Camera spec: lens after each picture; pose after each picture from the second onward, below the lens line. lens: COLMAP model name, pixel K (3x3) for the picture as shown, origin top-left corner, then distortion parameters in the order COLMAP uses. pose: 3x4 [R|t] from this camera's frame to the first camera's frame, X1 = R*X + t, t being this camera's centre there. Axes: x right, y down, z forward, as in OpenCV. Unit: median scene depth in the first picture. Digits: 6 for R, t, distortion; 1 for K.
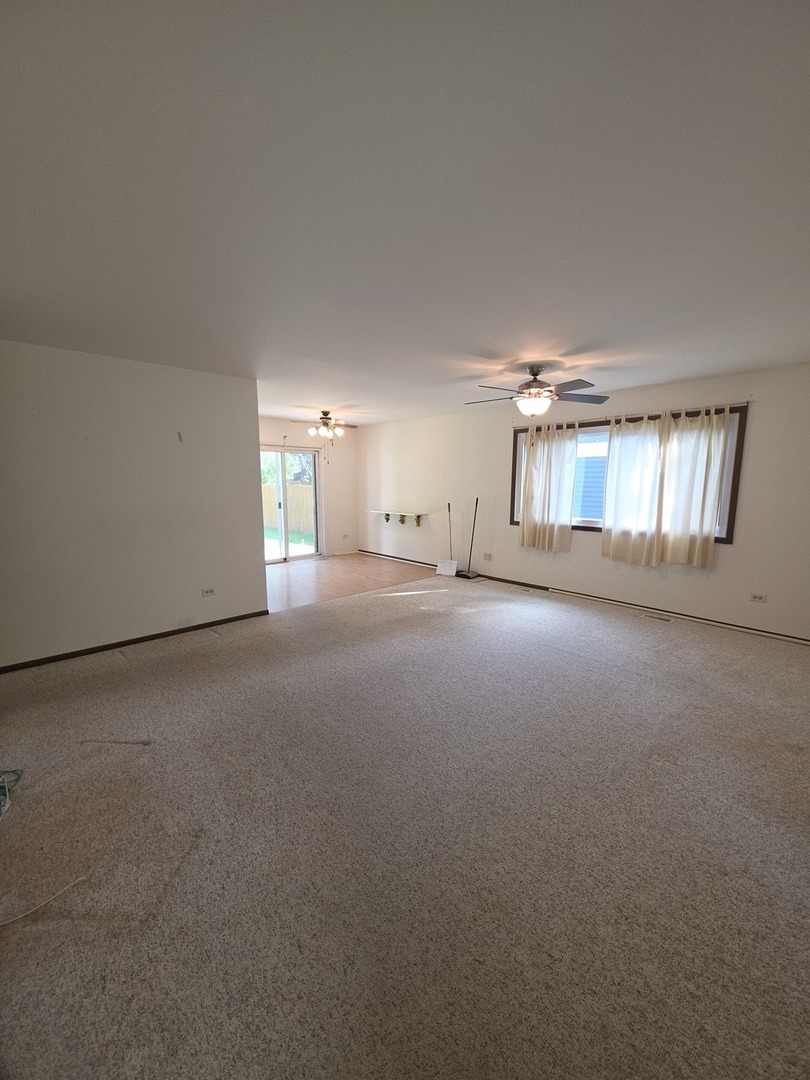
lens RADIAL K [[428.8, 0, 408.5], [0, 428.8, 542.5], [0, 0, 1]] dist [0.020010, -0.011574]
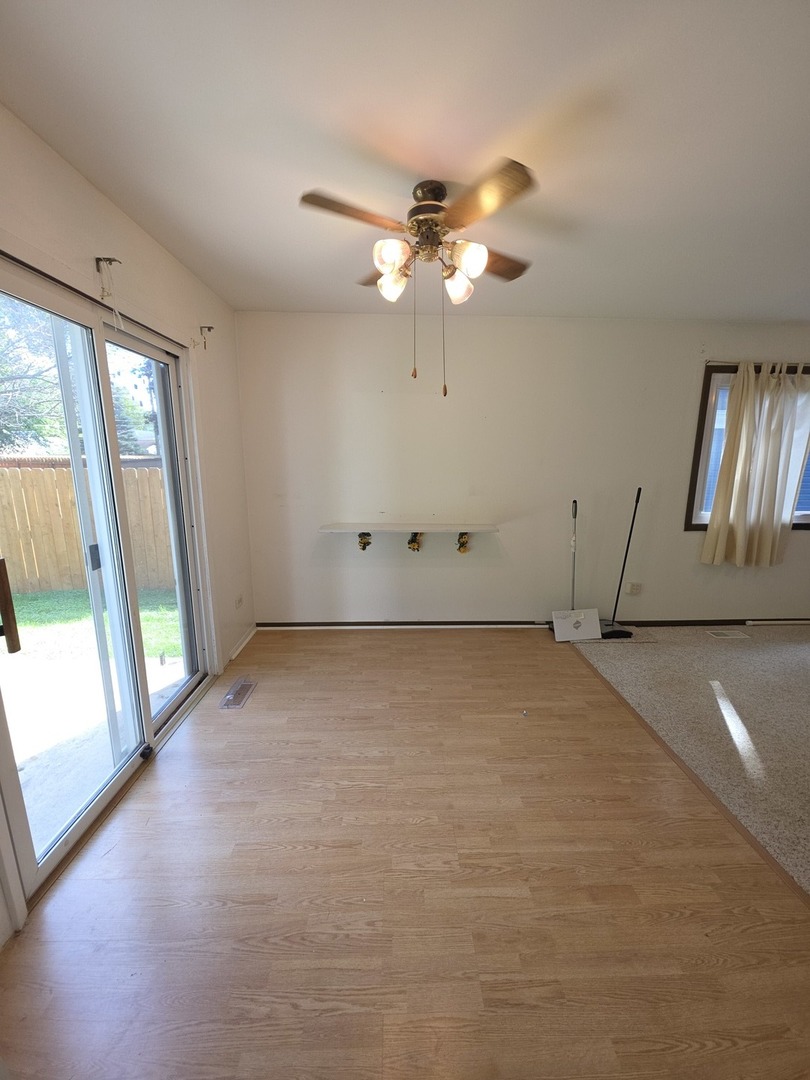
lens RADIAL K [[428.8, 0, 408.5], [0, 428.8, 542.5], [0, 0, 1]] dist [0.020010, -0.011574]
pose [[0.661064, -0.147125, 0.735764, -1.590188], [0.107361, 0.989045, 0.101311, -0.441942], [-0.742609, 0.012019, 0.669617, 3.076335]]
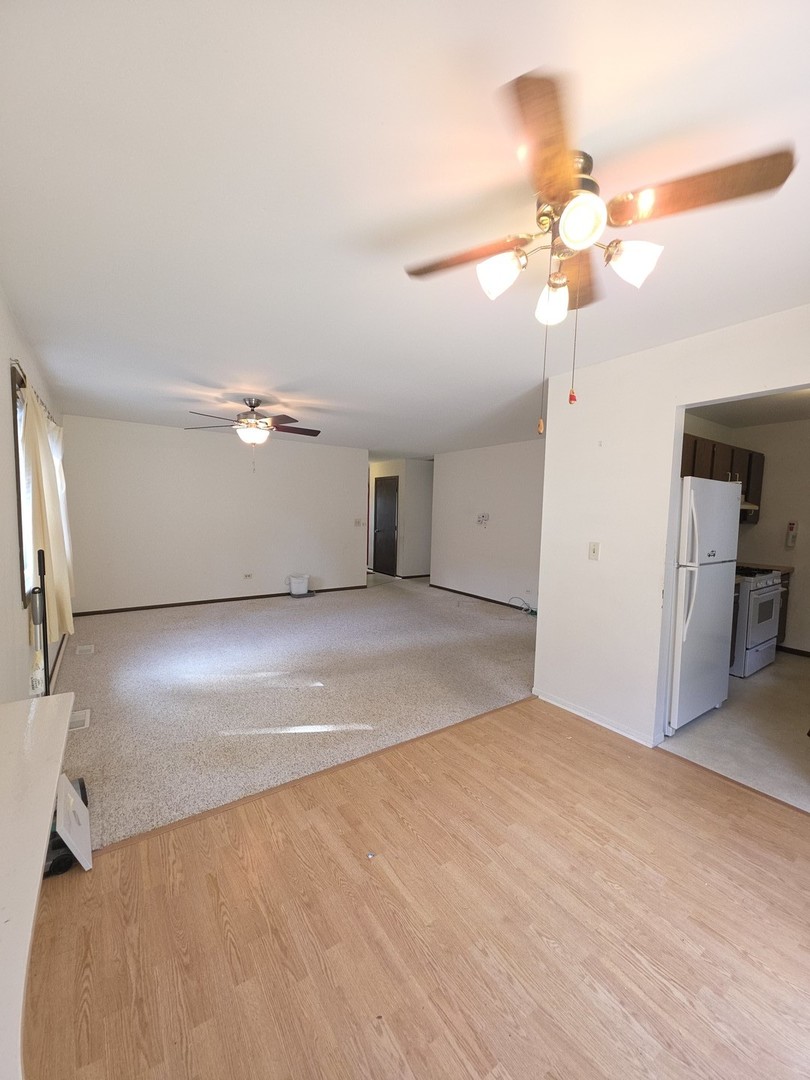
lens RADIAL K [[428.8, 0, 408.5], [0, 428.8, 542.5], [0, 0, 1]] dist [0.020010, -0.011574]
pose [[-0.989775, -0.038756, 0.137273, -0.567839], [-0.007543, 0.975256, 0.220952, -0.662082], [-0.142440, 0.217657, -0.965576, 4.586226]]
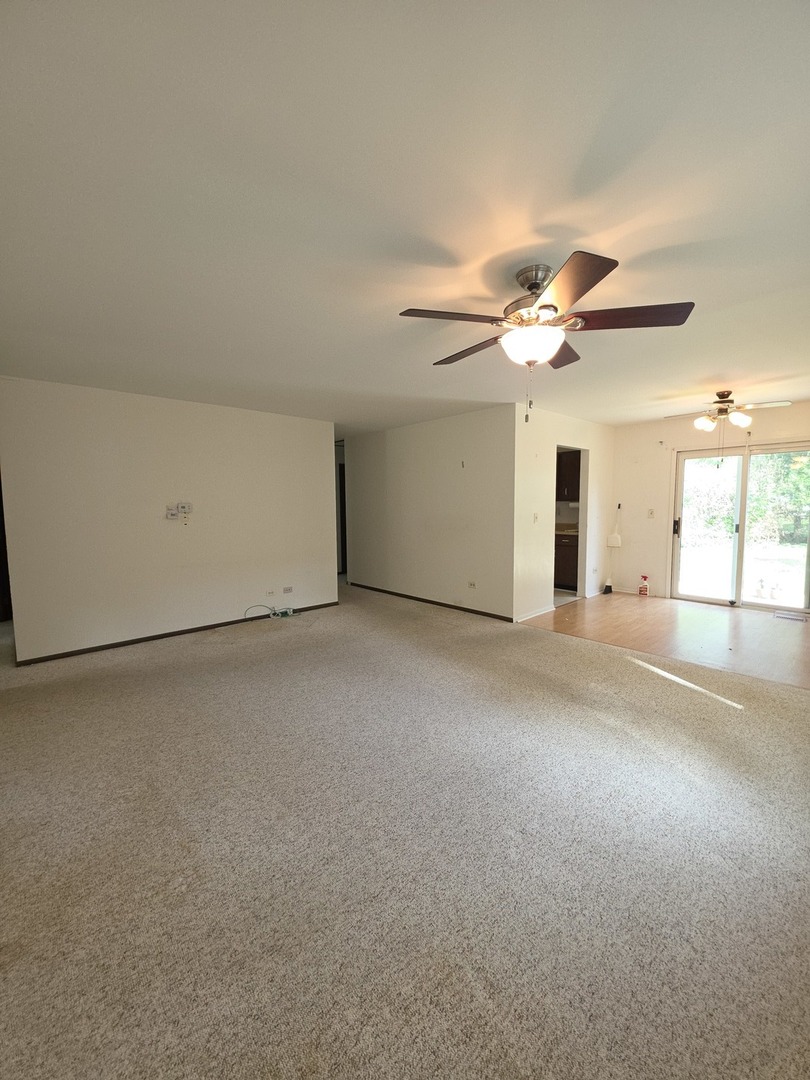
lens RADIAL K [[428.8, 0, 408.5], [0, 428.8, 542.5], [0, 0, 1]] dist [0.020010, -0.011574]
pose [[-0.013337, 0.087708, -0.996057, 1.904112], [-0.134481, 0.986938, 0.088705, -0.228417], [0.990826, 0.135133, -0.001367, 1.976874]]
